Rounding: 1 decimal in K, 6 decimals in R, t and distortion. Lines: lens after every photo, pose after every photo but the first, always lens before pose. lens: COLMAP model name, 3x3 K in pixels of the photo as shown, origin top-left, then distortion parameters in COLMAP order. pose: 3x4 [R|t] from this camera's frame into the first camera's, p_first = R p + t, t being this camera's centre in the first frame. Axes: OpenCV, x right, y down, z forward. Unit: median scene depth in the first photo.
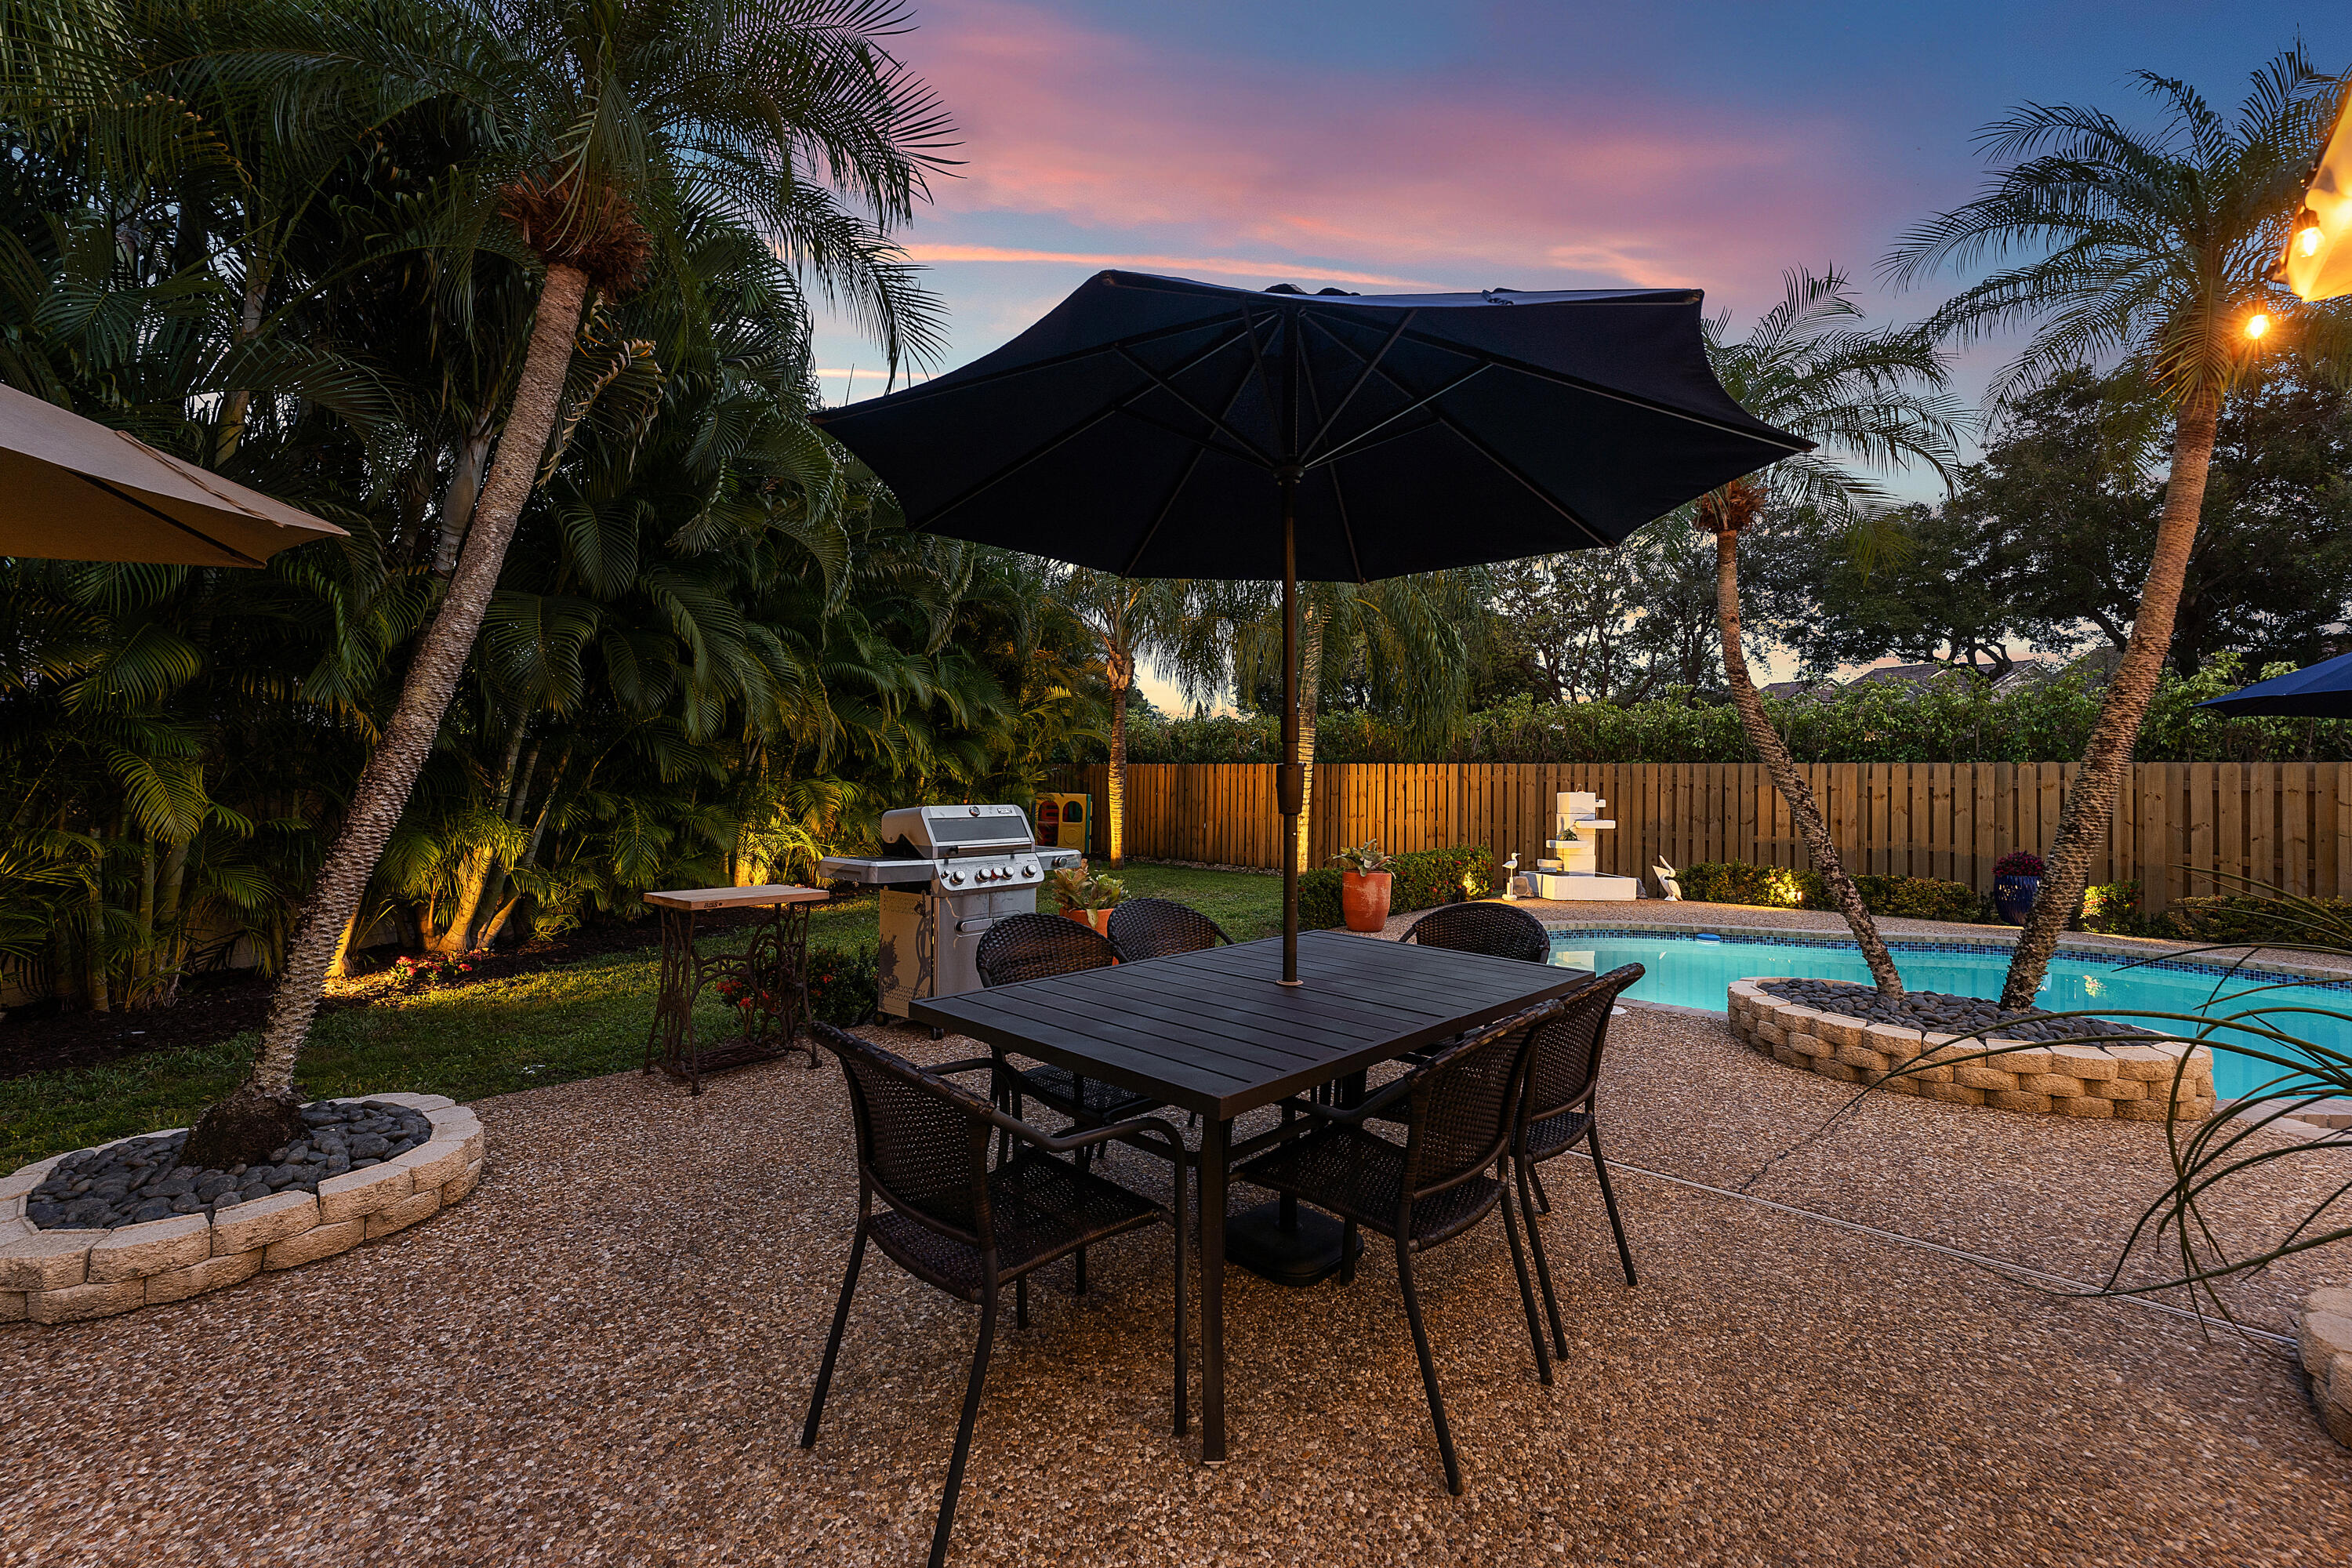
lens RADIAL K [[979.0, 0, 1179.5], [0, 979.0, 769.9], [0, 0, 1]] dist [0.000624, -0.000204]
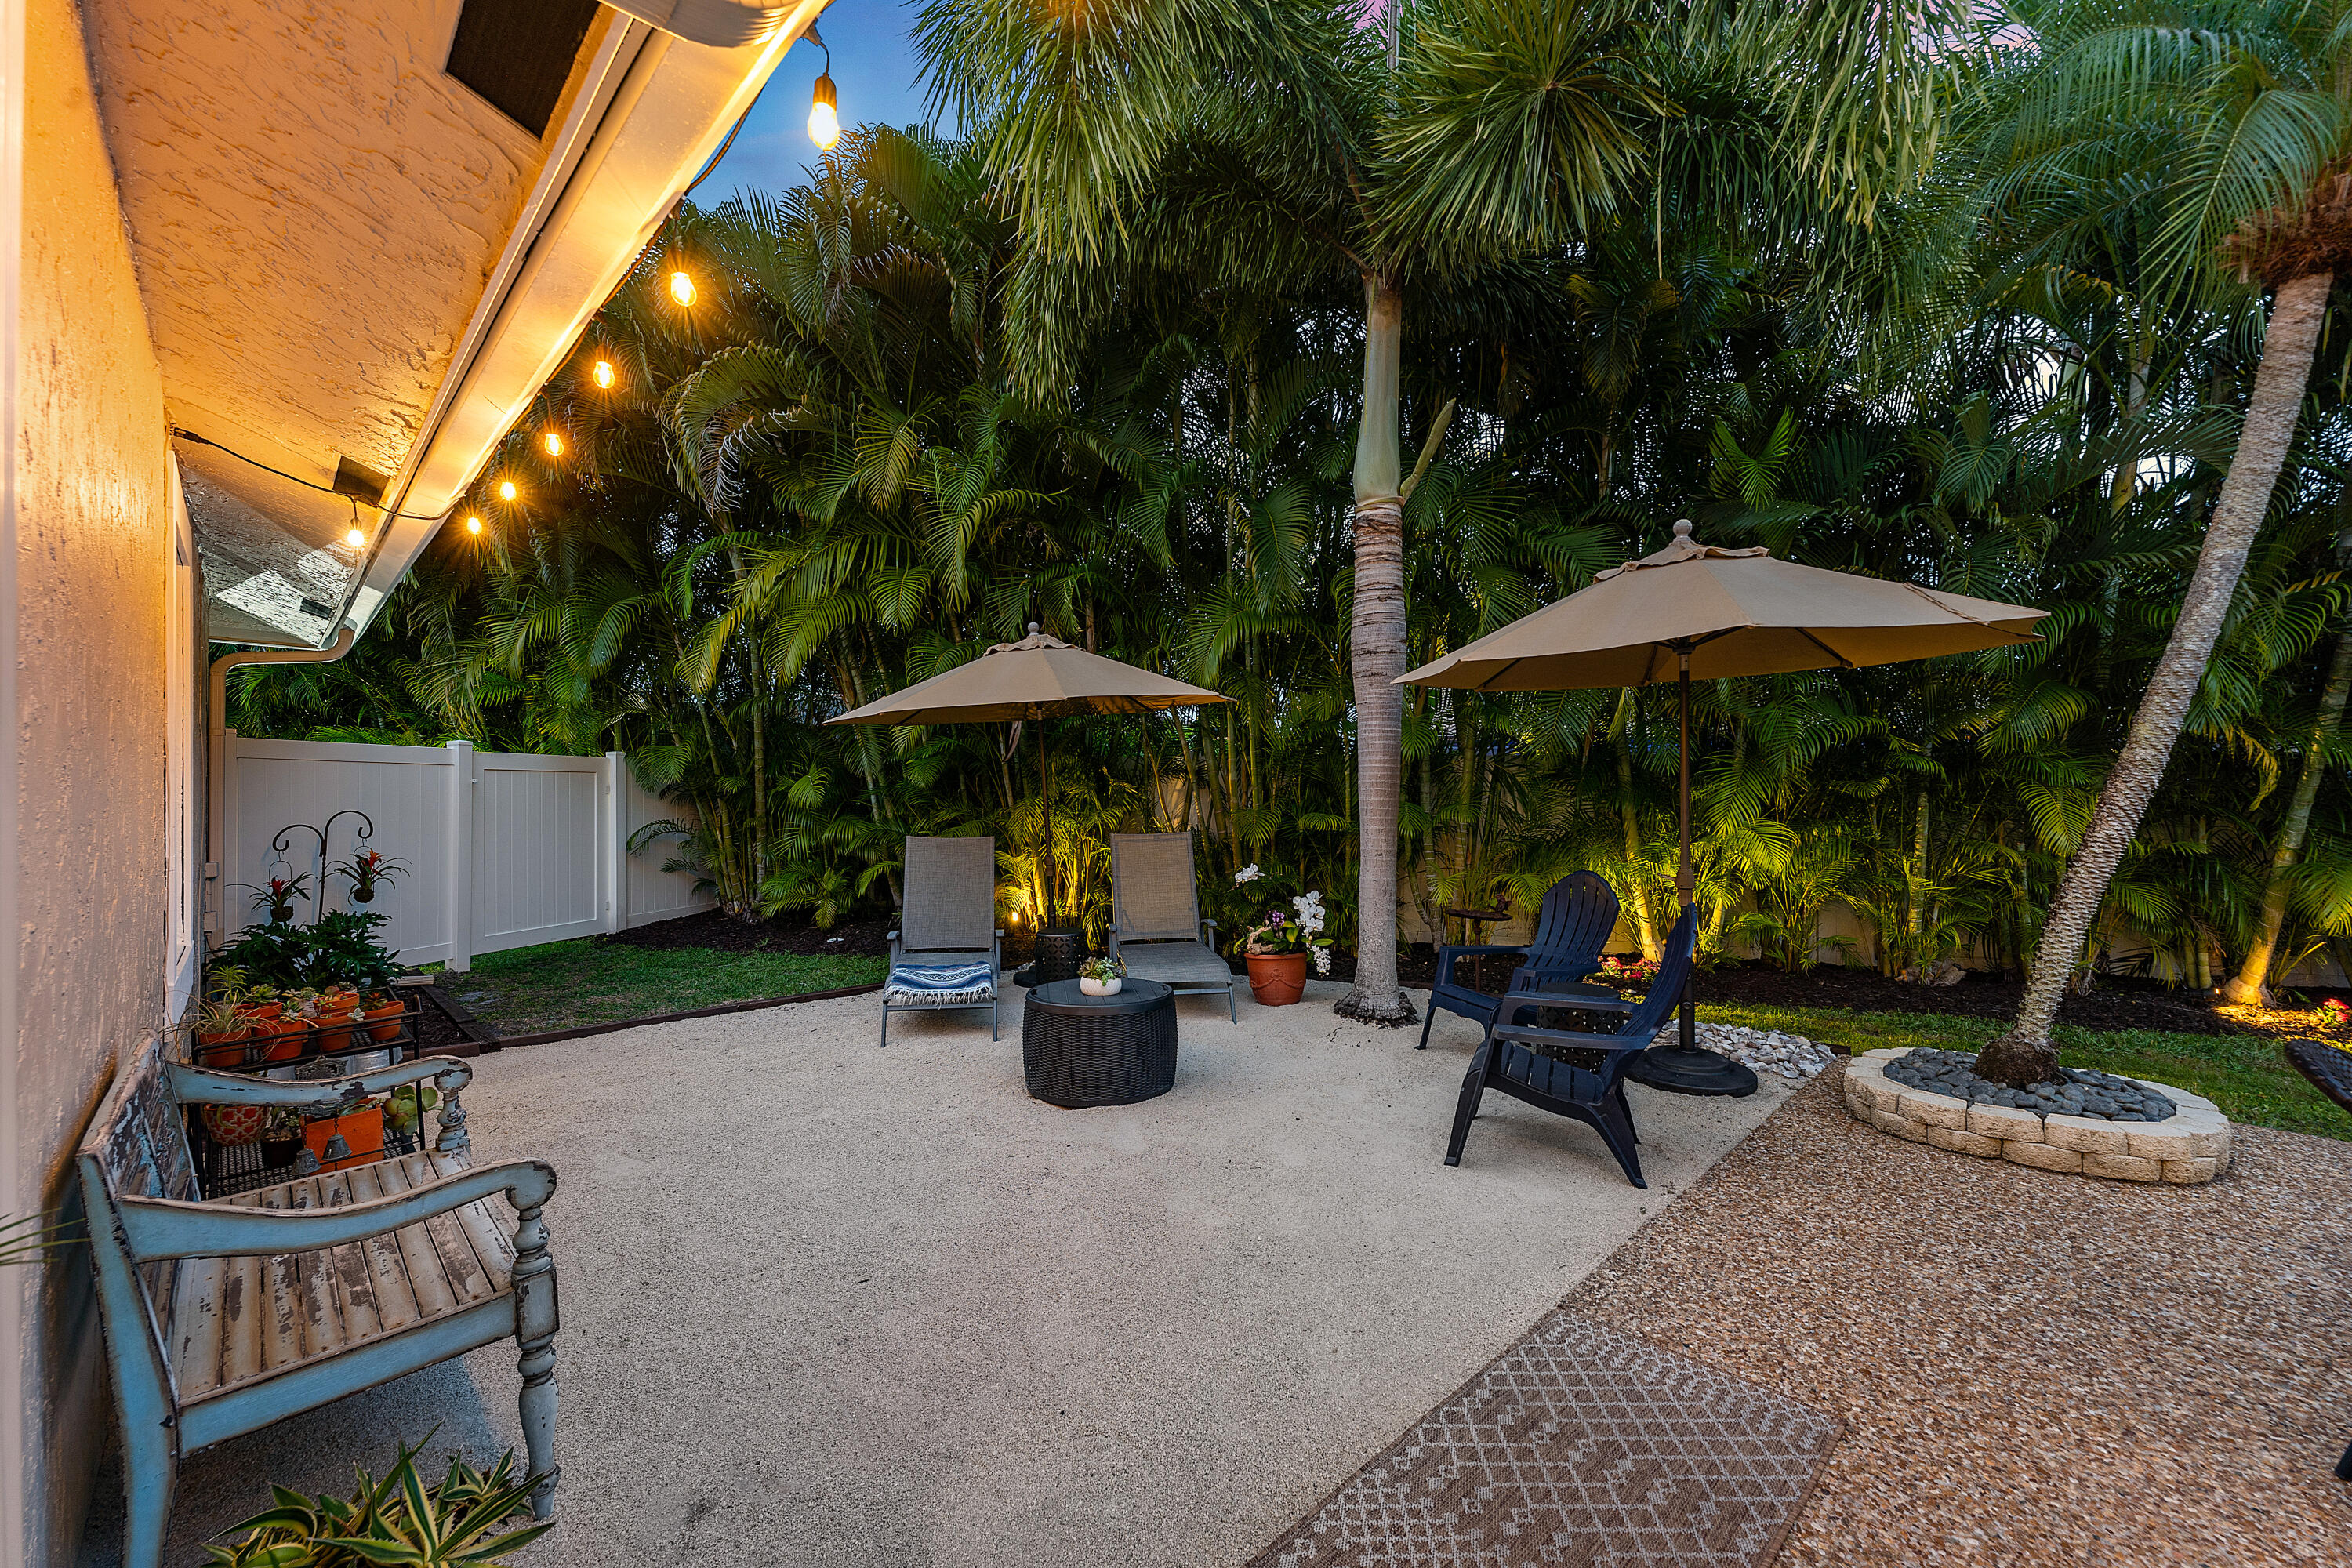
lens RADIAL K [[979.0, 0, 1179.5], [0, 979.0, 769.9], [0, 0, 1]] dist [0.000624, -0.000204]
pose [[-0.052570, -0.033441, -0.998057, 0.508826], [0.005159, 0.999417, -0.033758, 0.002762], [0.998604, -0.006924, -0.052367, -0.085073]]
